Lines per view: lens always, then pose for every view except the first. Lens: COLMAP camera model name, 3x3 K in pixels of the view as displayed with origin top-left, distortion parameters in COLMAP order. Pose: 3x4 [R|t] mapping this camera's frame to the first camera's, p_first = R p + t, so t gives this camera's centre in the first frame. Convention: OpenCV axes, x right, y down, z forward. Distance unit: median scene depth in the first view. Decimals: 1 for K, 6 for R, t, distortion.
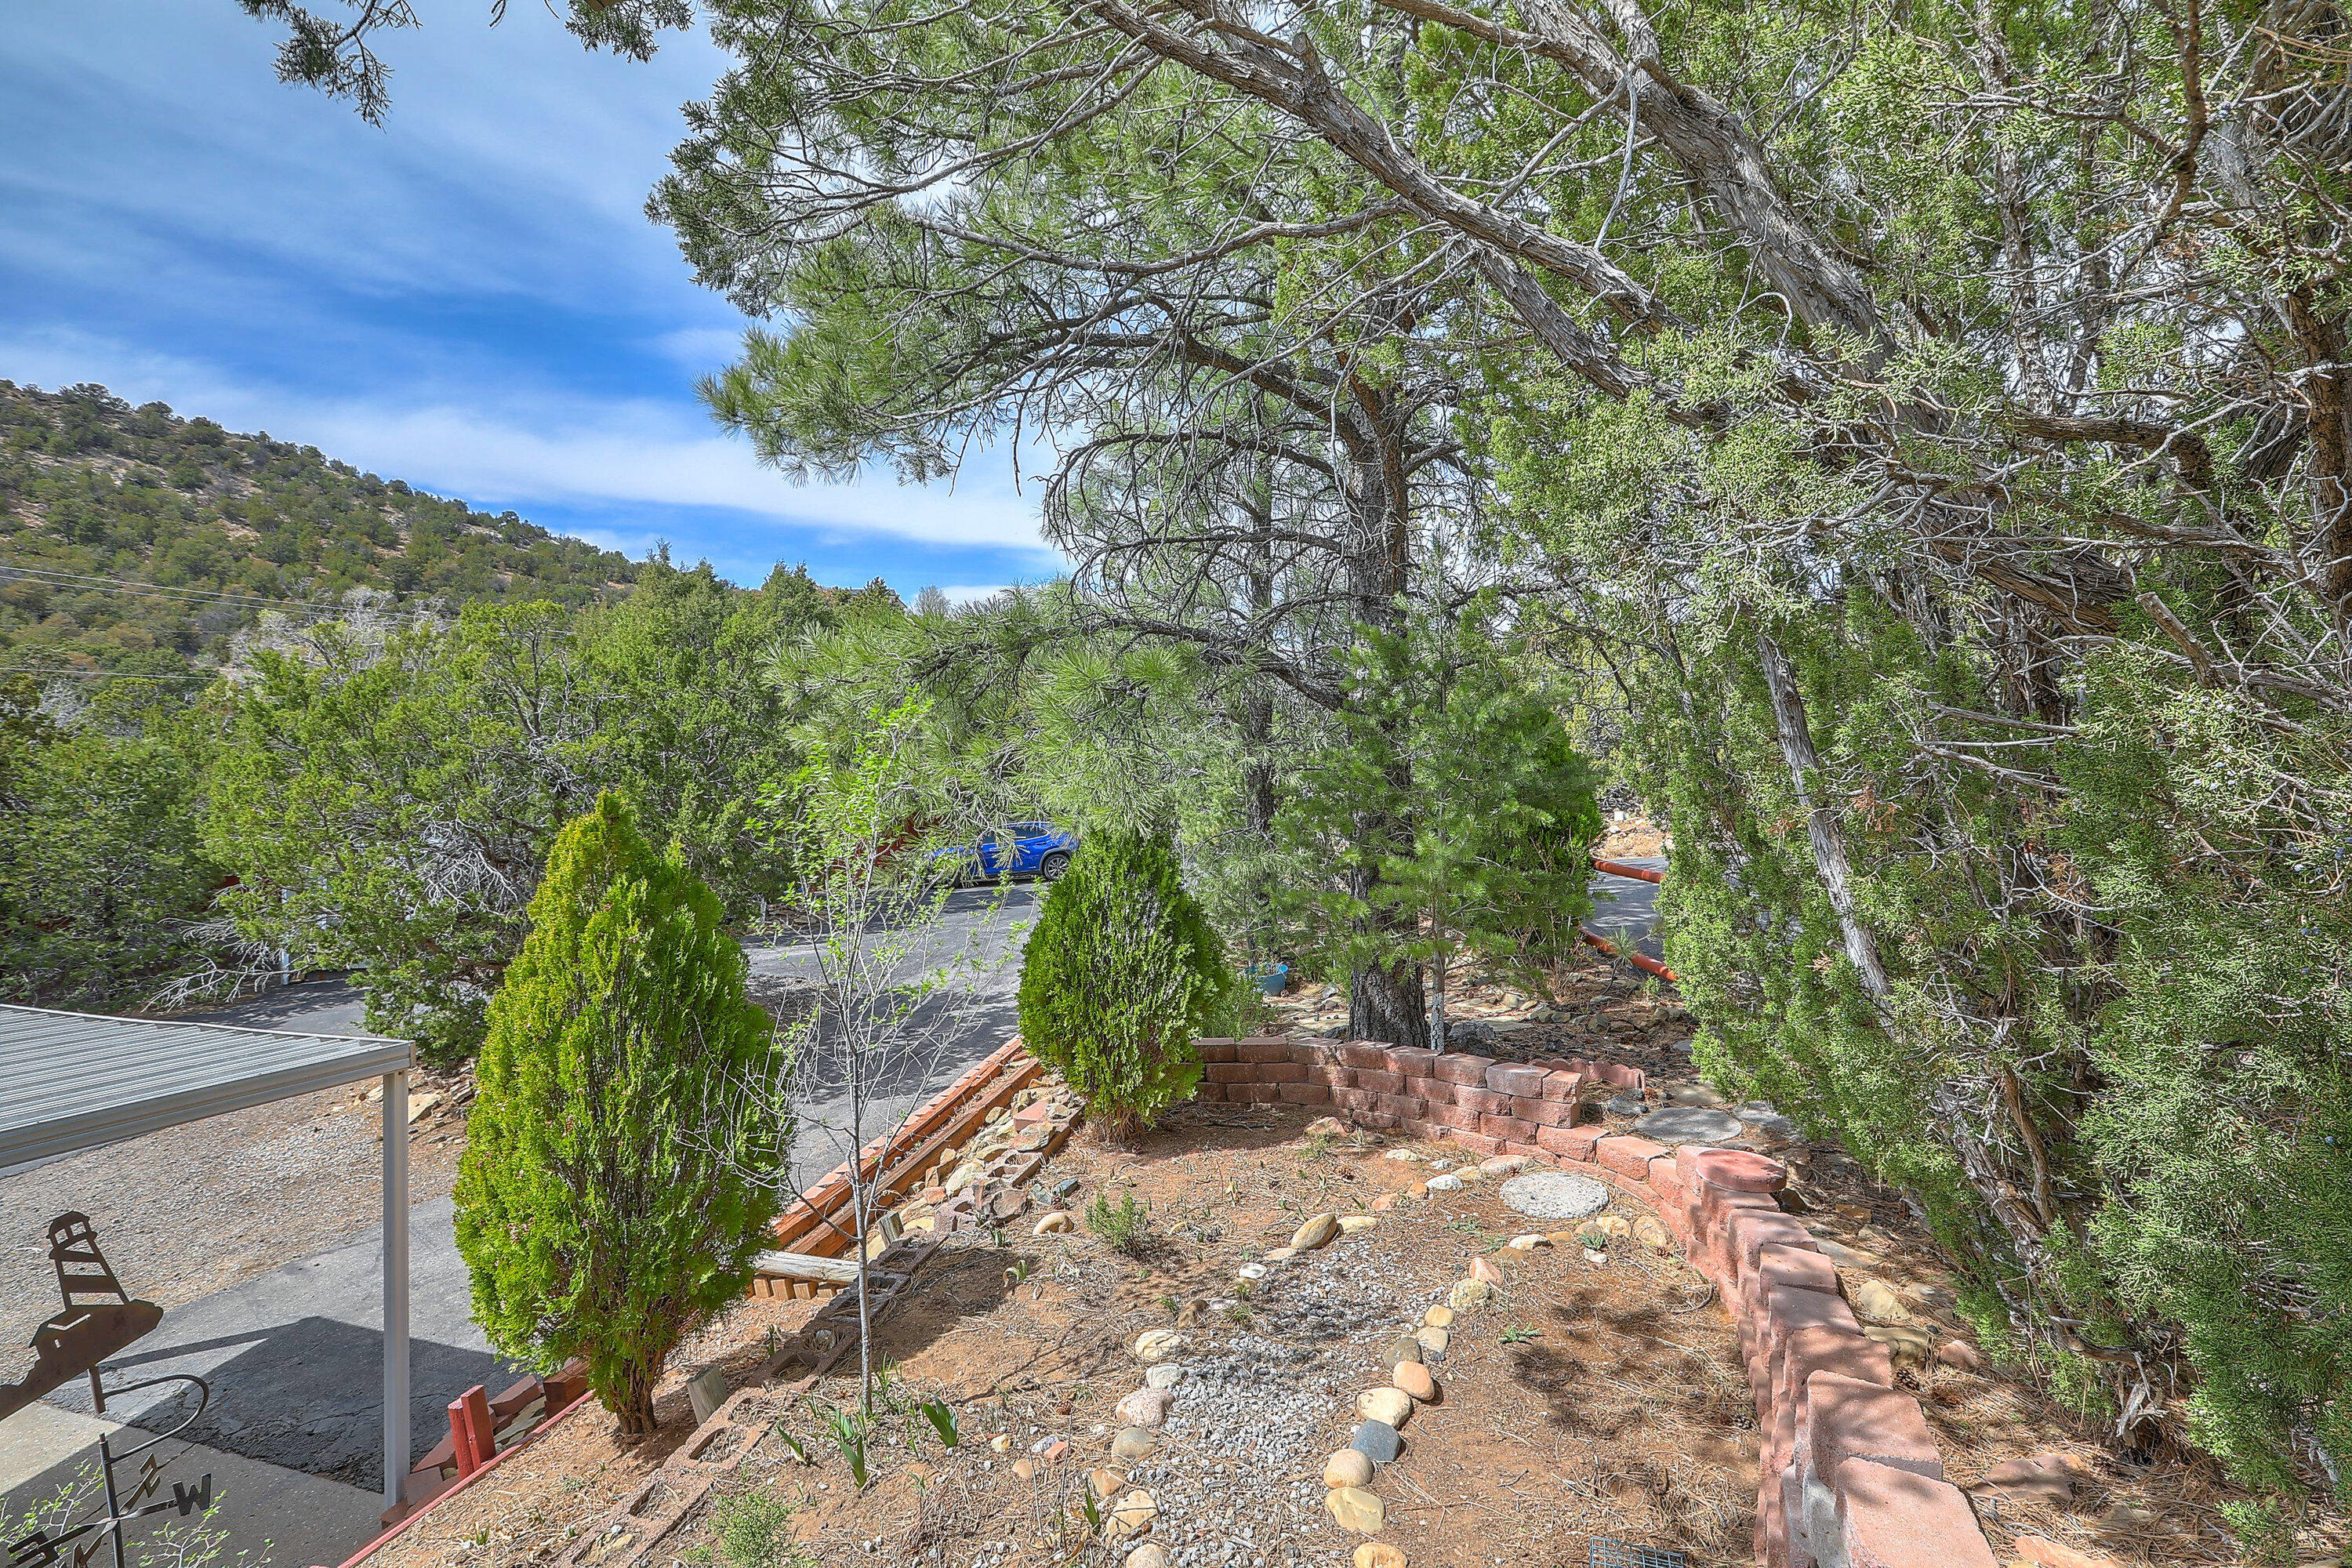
lens RADIAL K [[1062.8, 0, 1189.9], [0, 1062.8, 782.1], [0, 0, 1]] dist [-0.043434, 0.010821]
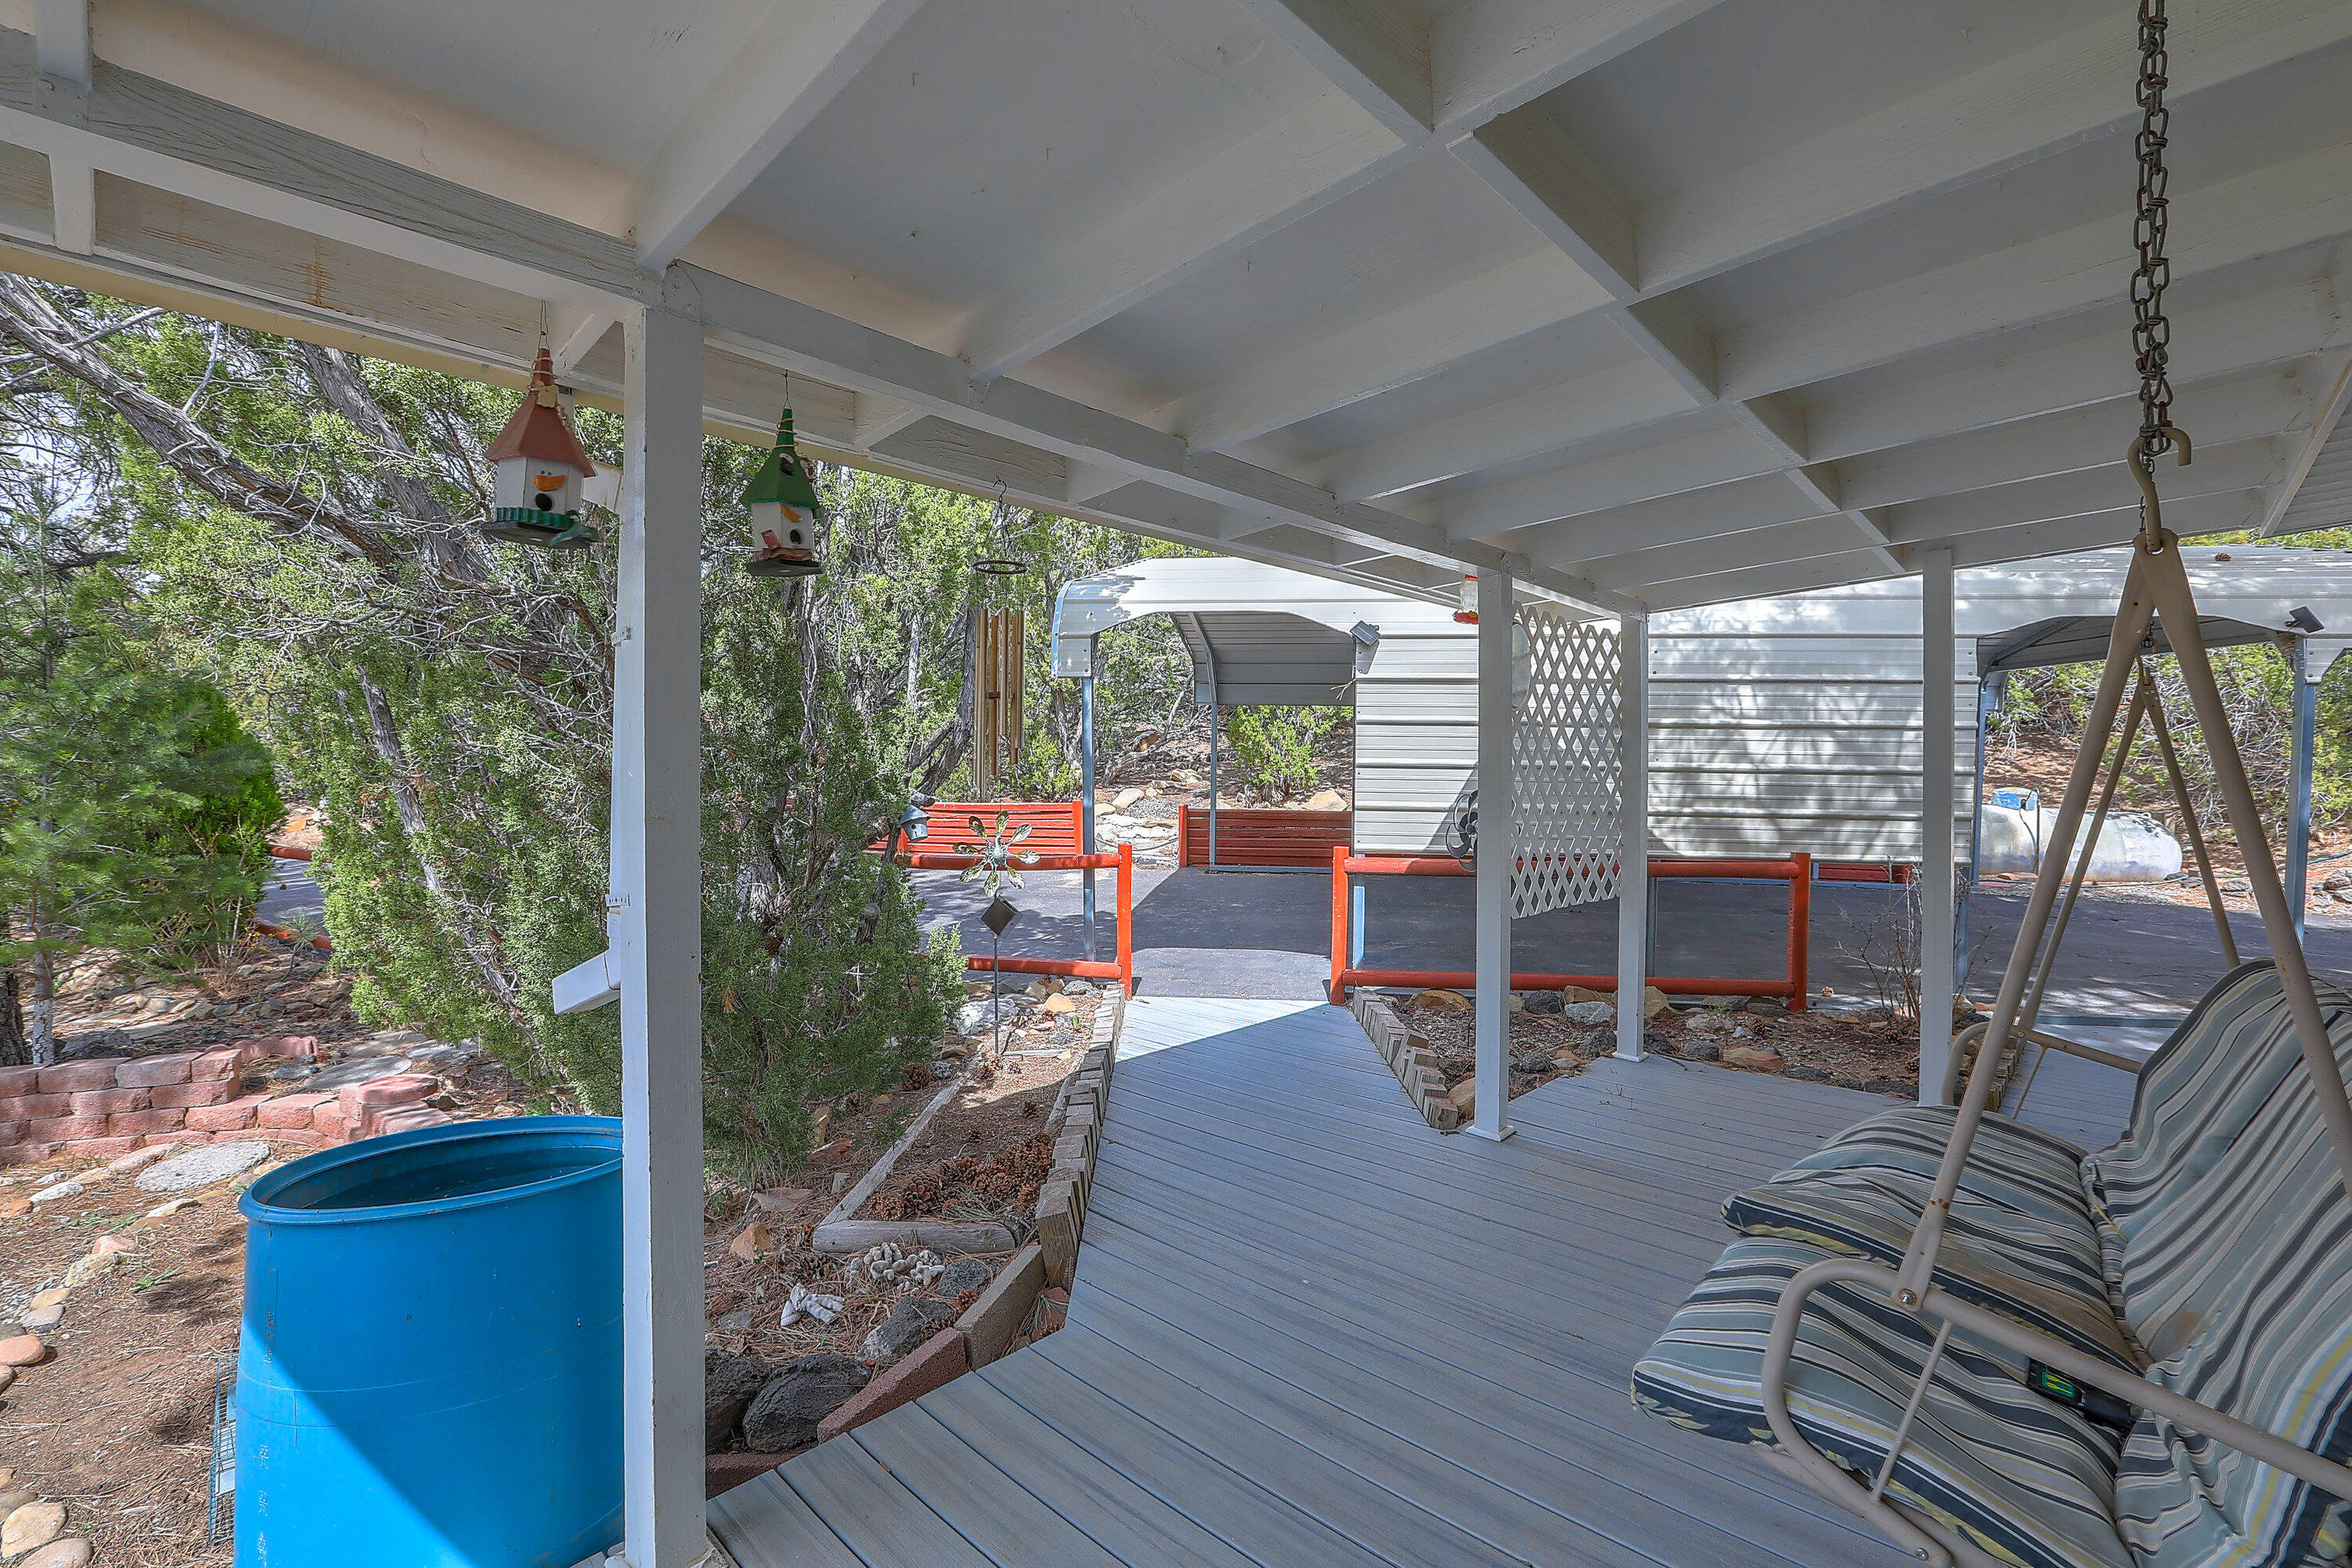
lens RADIAL K [[1062.8, 0, 1189.9], [0, 1062.8, 782.1], [0, 0, 1]] dist [-0.043434, 0.010821]
pose [[0.479142, -0.008248, 0.877699, -0.065207], [-0.007196, 0.999885, 0.013325, -0.003833], [-0.877708, -0.012701, 0.479028, -0.295892]]
